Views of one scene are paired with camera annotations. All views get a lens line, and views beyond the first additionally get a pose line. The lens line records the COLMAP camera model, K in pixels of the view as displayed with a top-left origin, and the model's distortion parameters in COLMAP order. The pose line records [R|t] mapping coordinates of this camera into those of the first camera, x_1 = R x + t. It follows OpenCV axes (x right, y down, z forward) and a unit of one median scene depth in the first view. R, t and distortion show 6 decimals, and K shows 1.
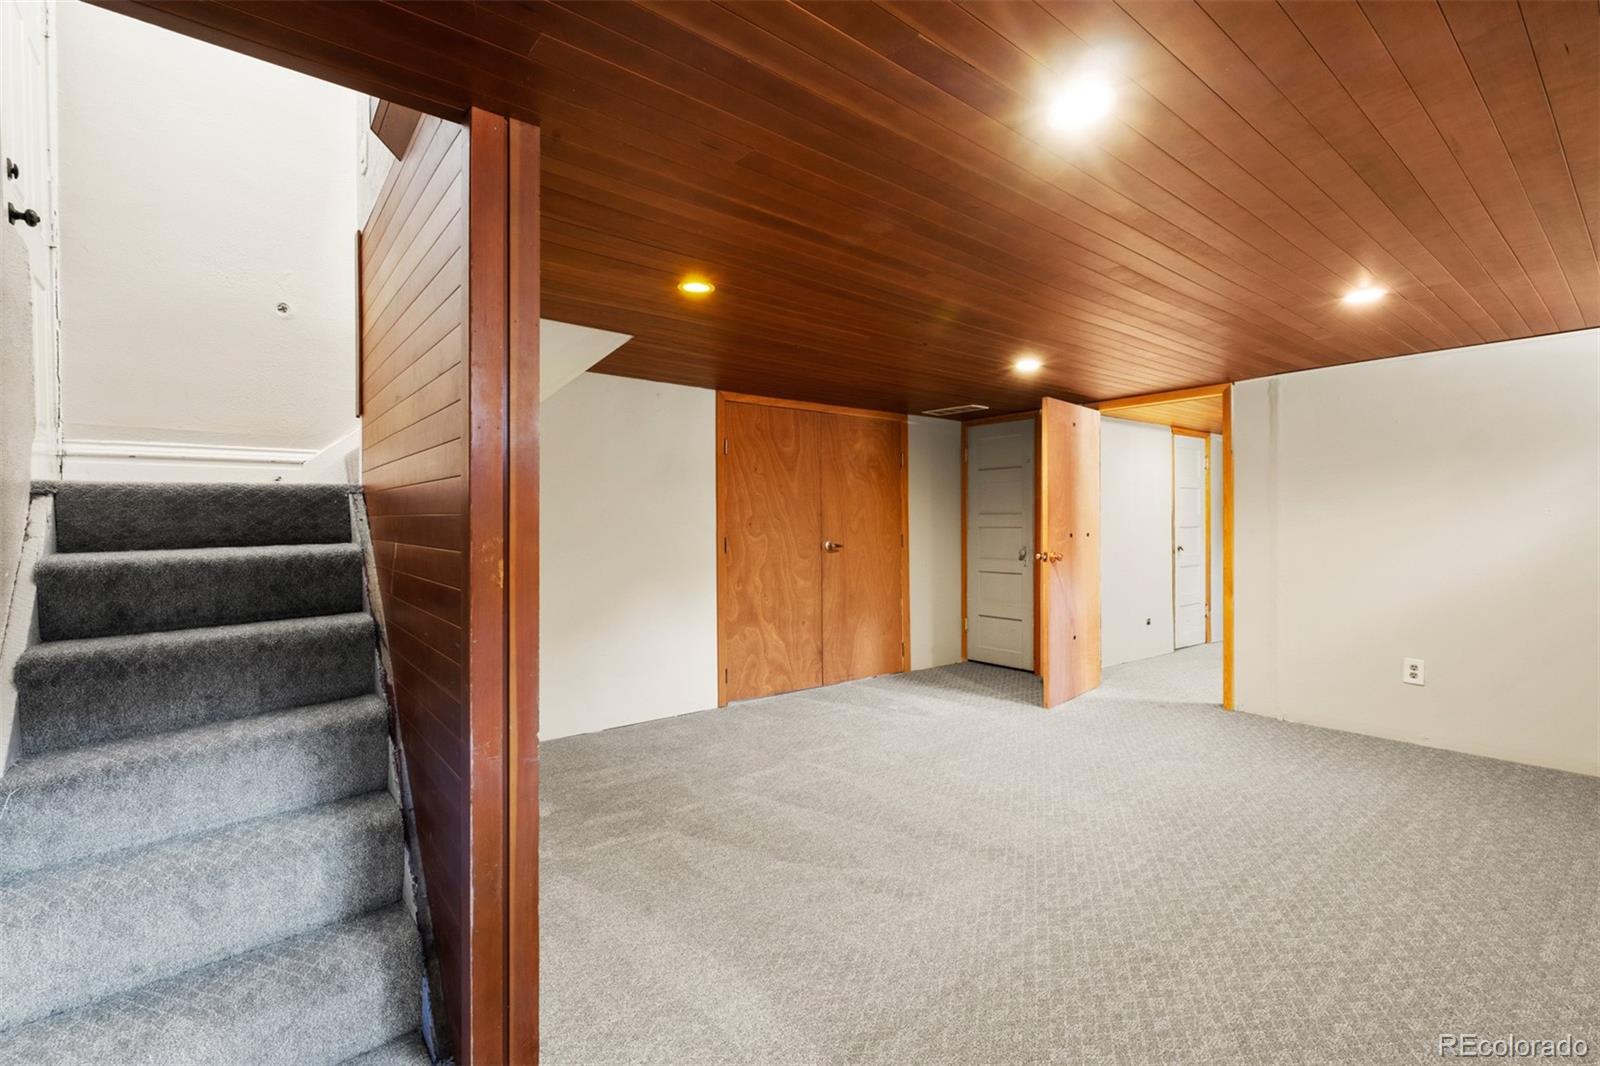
lens RADIAL K [[712.7, 0, 804.5], [0, 712.7, 531.4], [0, 0, 1]] dist [-0.003582, 0.000235]
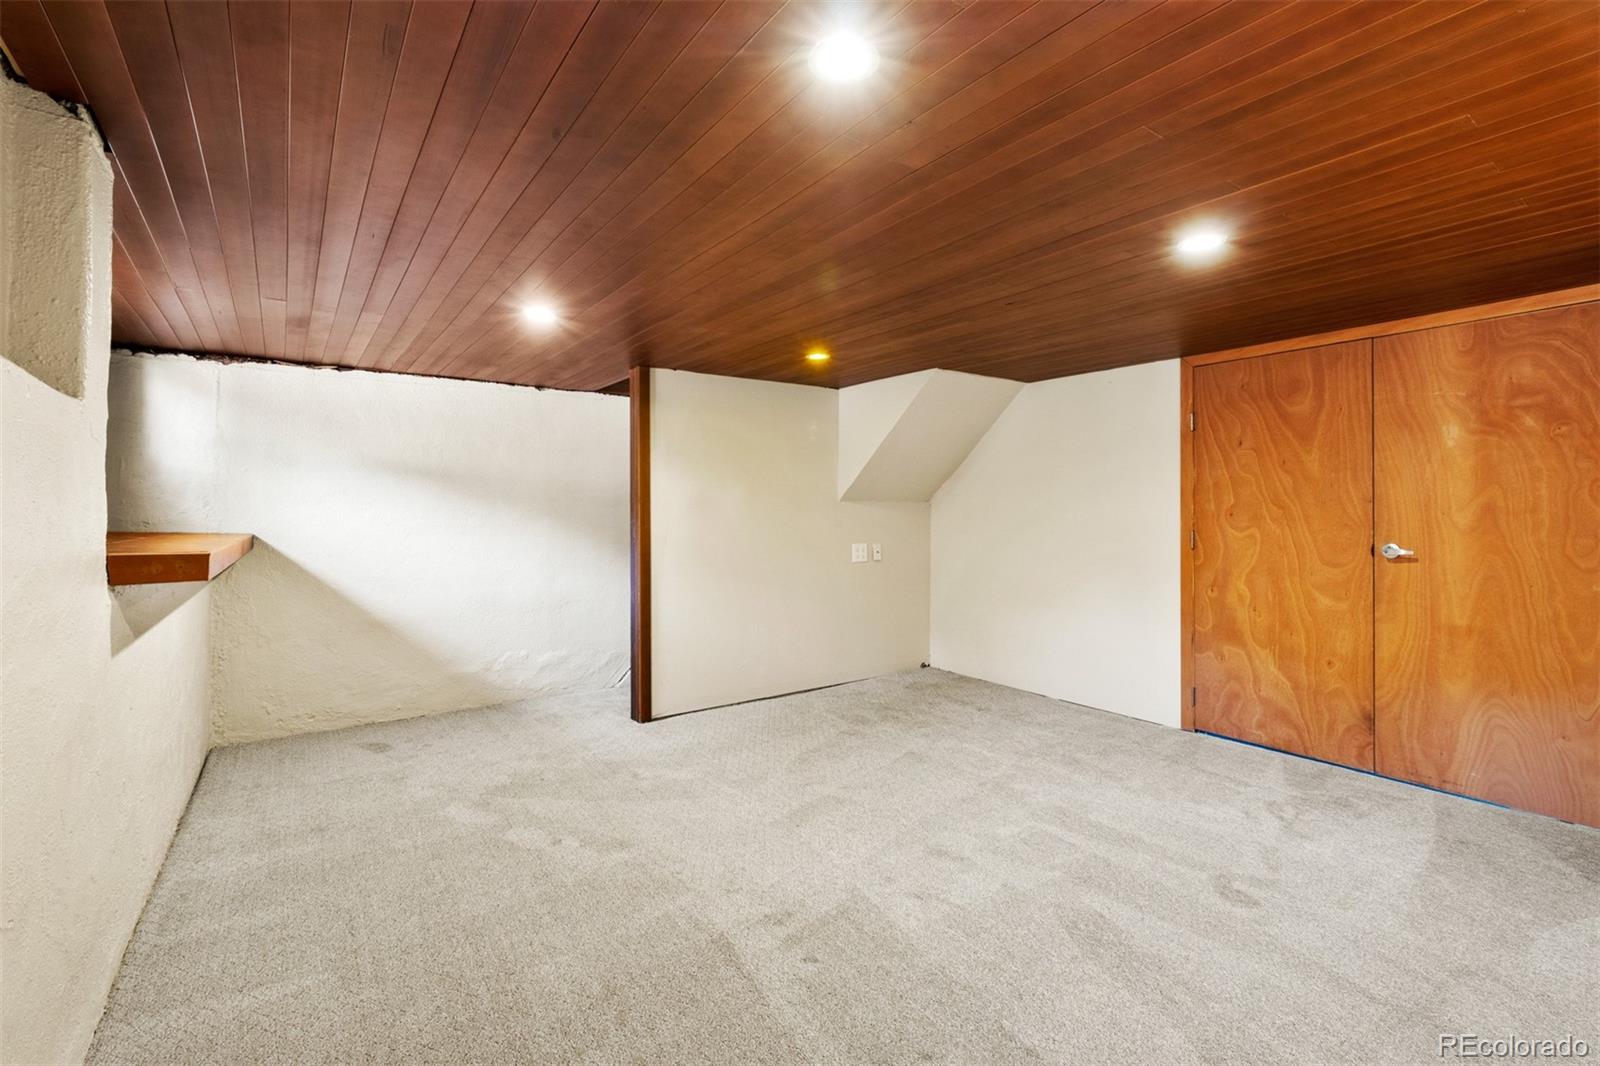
lens RADIAL K [[712.7, 0, 803.8], [0, 712.7, 519.1], [0, 0, 1]] dist [-0.003582, 0.000235]
pose [[-0.054784, 0.012800, -0.998416, 0.716359], [-0.009082, 0.999870, 0.013317, -0.011349], [0.998457, 0.009797, -0.054660, 0.563612]]
